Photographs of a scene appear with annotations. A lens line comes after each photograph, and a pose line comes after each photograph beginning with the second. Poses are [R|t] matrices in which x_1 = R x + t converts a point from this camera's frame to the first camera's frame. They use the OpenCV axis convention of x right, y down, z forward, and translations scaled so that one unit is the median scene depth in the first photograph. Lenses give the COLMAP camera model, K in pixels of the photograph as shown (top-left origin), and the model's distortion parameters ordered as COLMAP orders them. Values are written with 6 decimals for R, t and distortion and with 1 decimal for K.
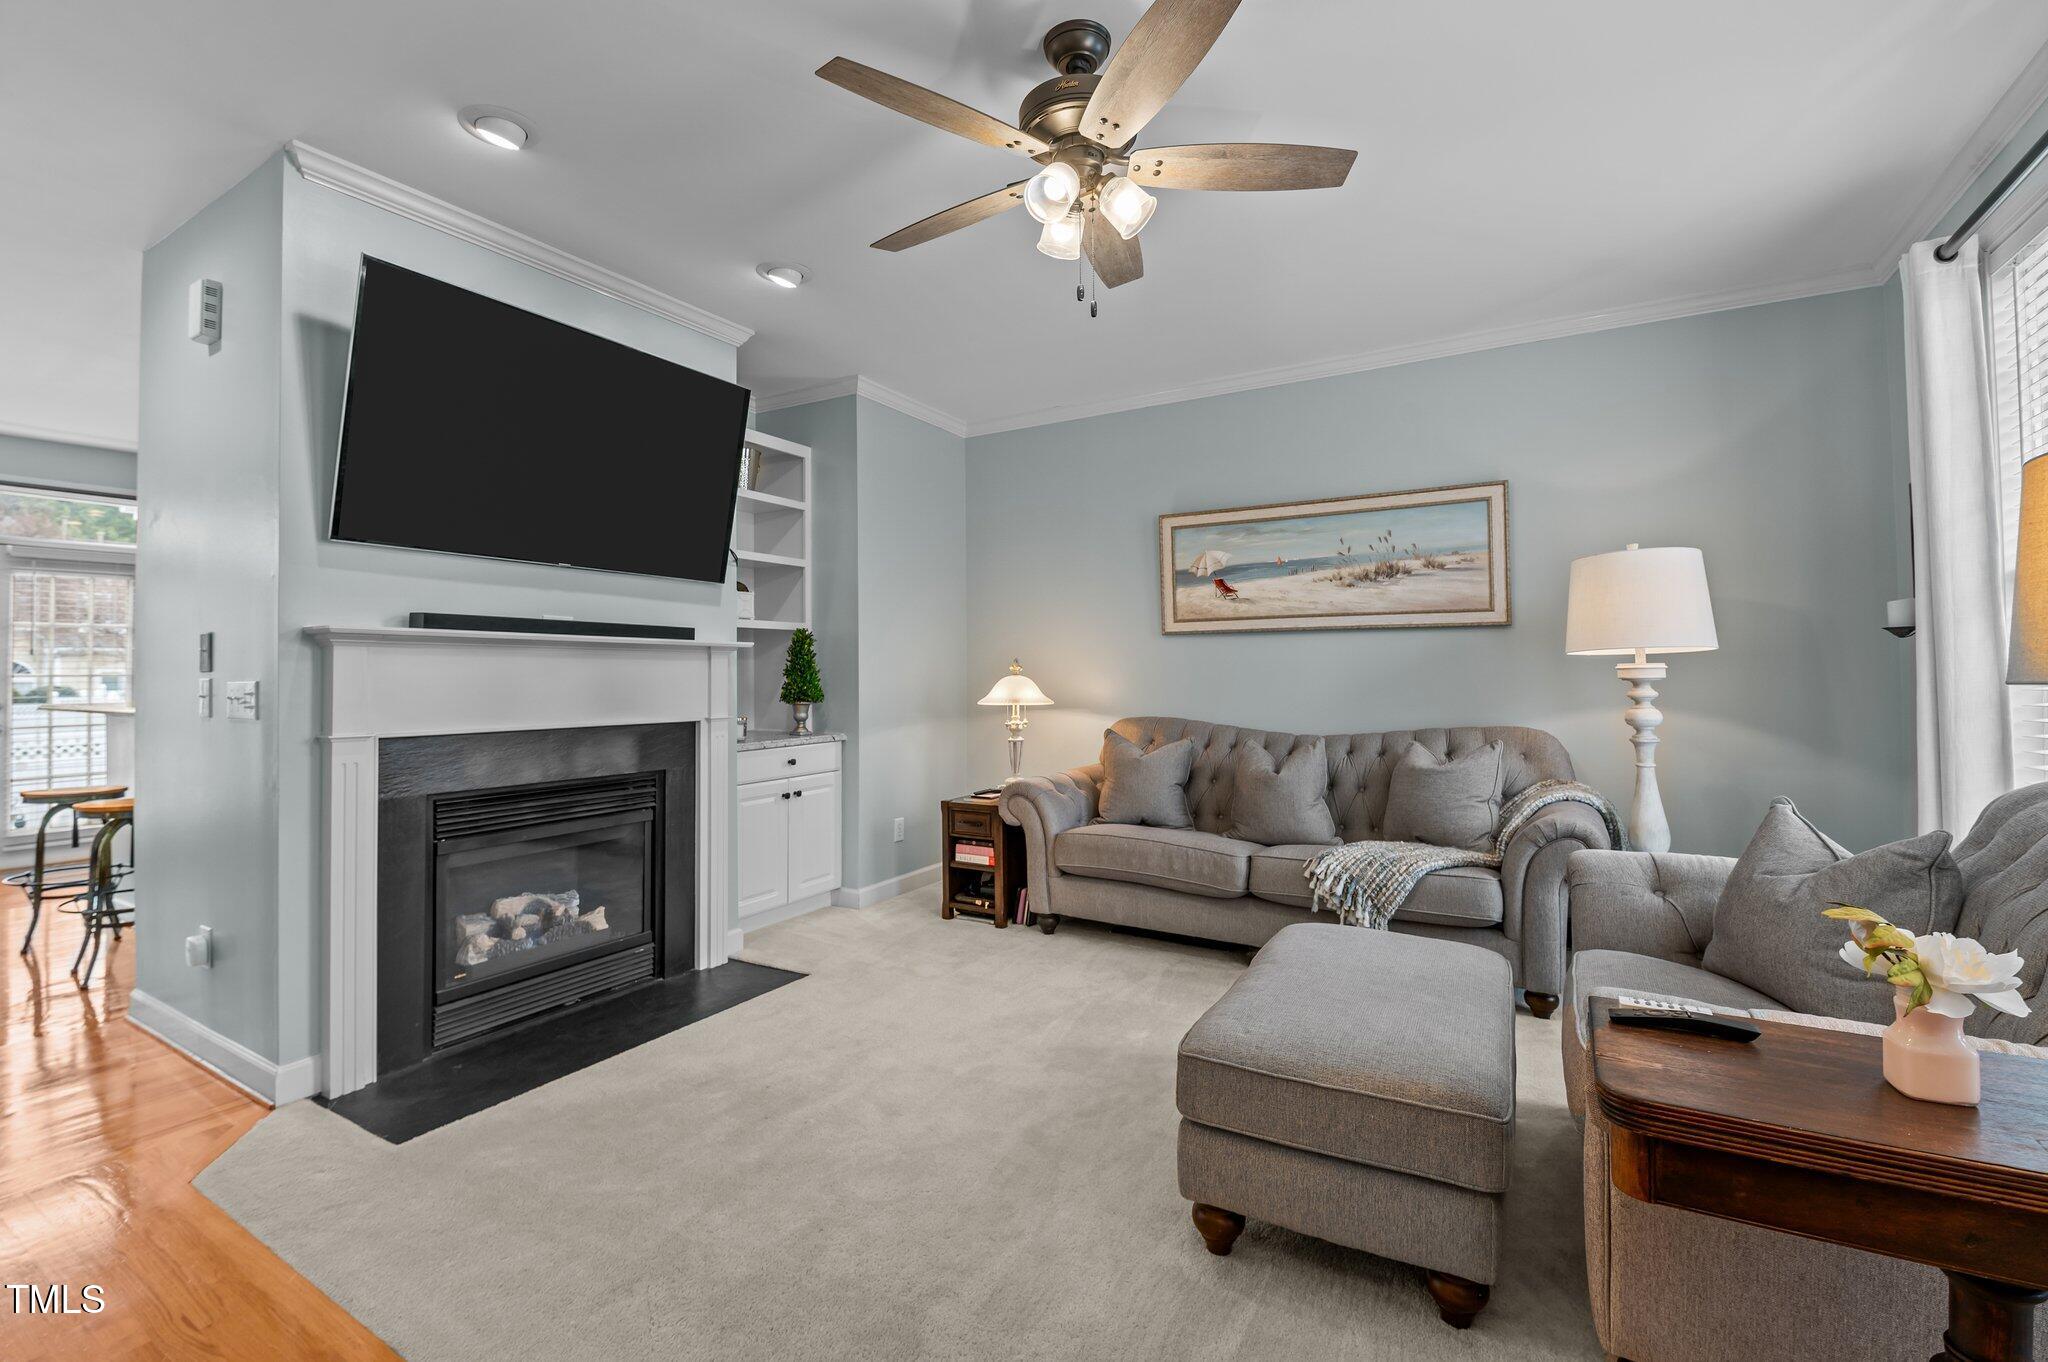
lens RADIAL K [[892.6, 0, 1014.5], [0, 892.6, 665.5], [0, 0, 1]] dist [-0.030069, -0.001022]
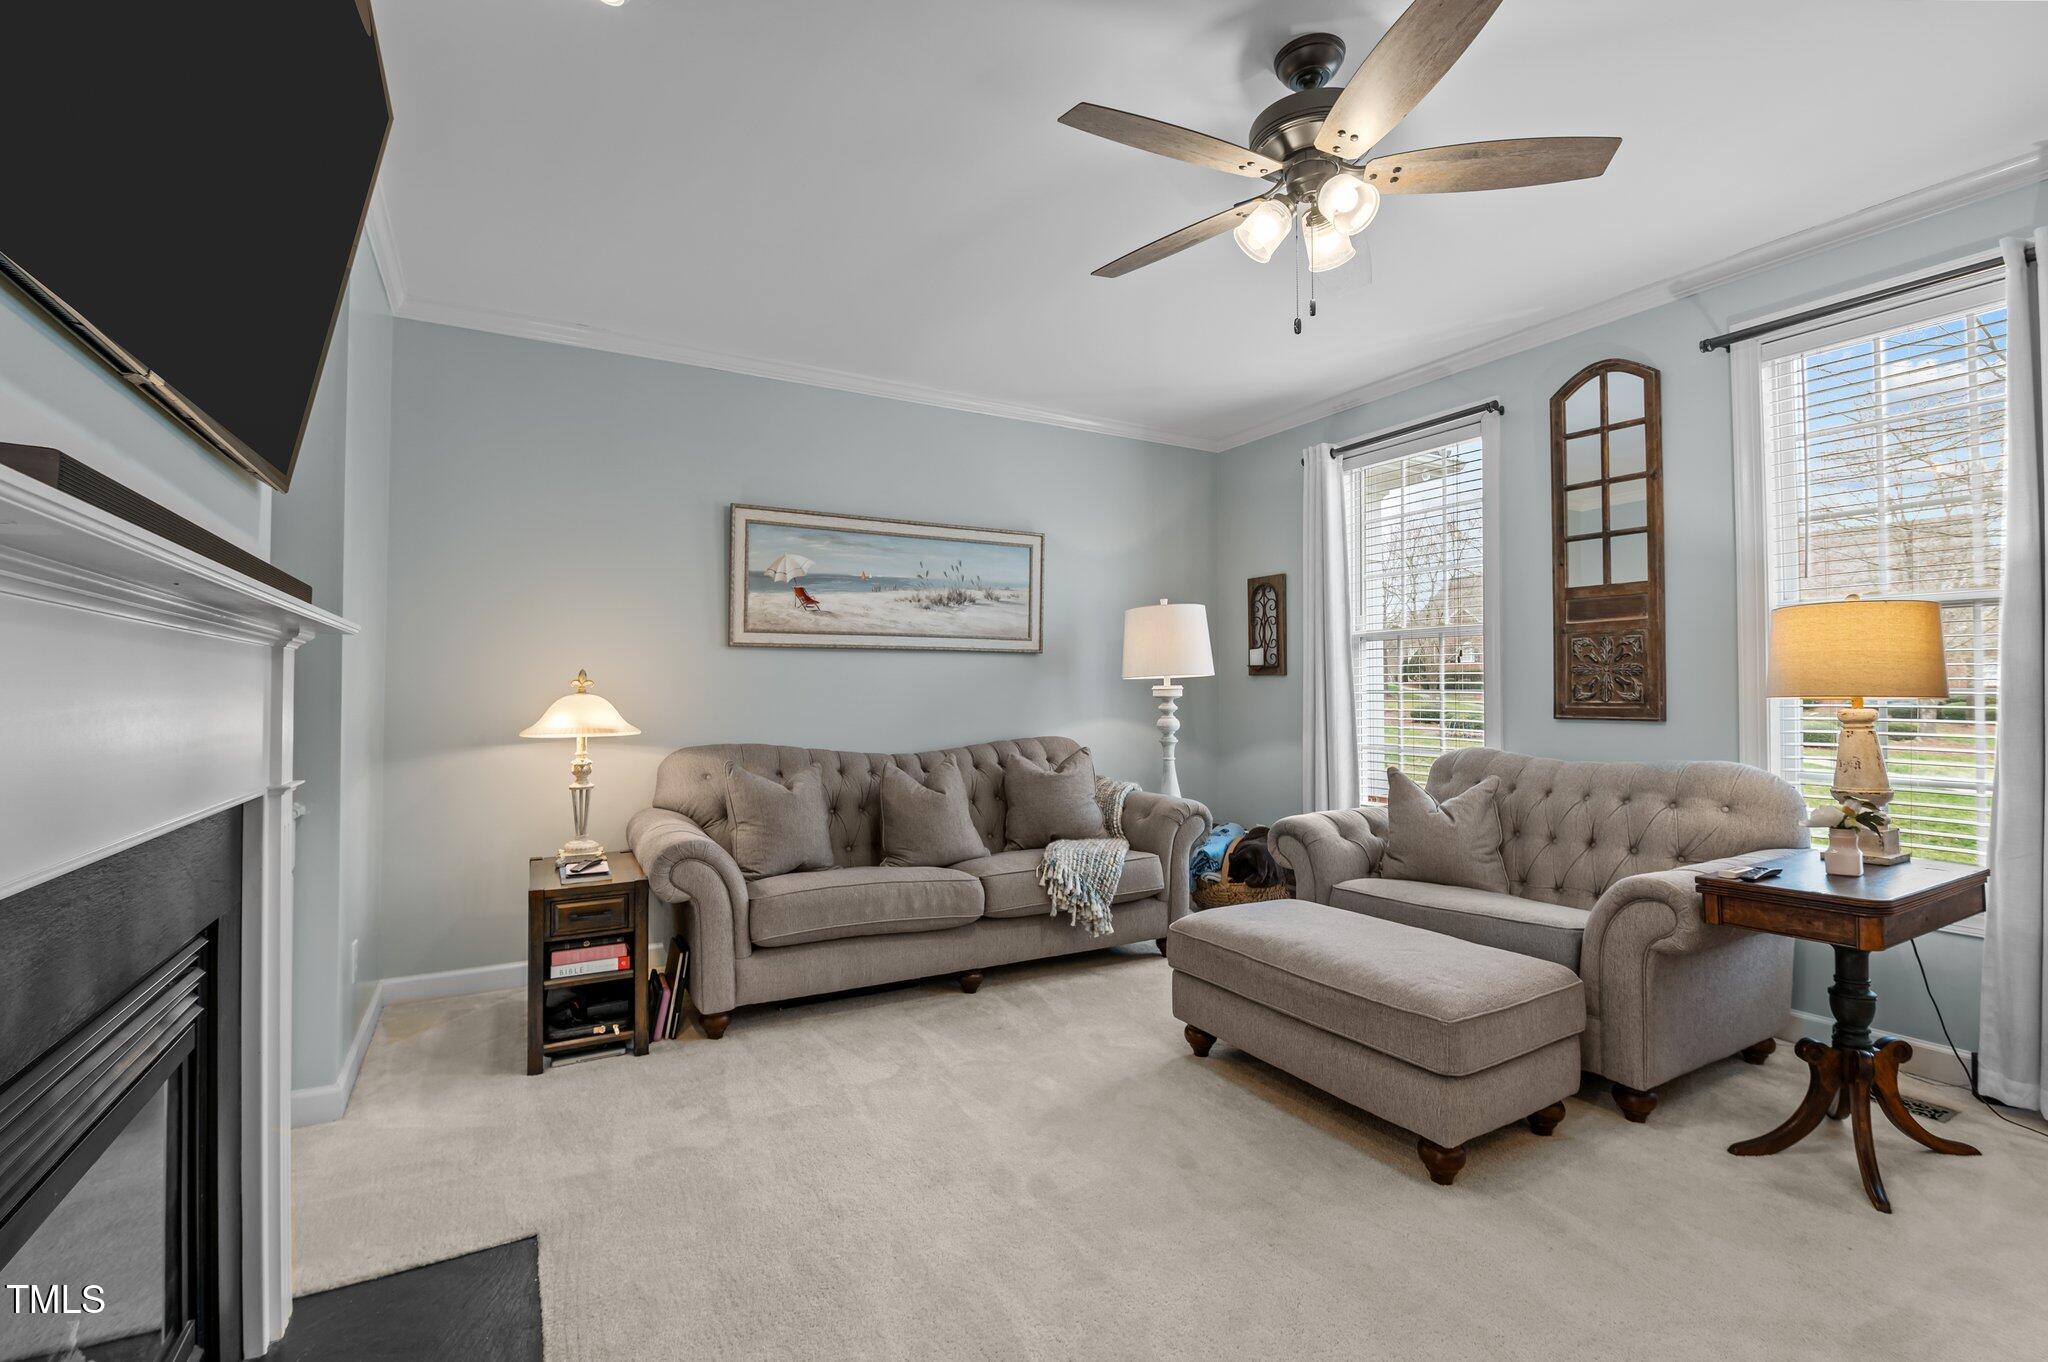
lens RADIAL K [[878.5, 0, 1024.0], [0, 878.5, 681.0], [0, 0, 1]] dist [-0.000036, -0.022588]
pose [[0.497824, 0.014306, 0.867160, -0.473313], [-0.008856, 0.999896, -0.011412, 0.006338], [-0.867233, -0.001998, 0.497899, 0.402264]]
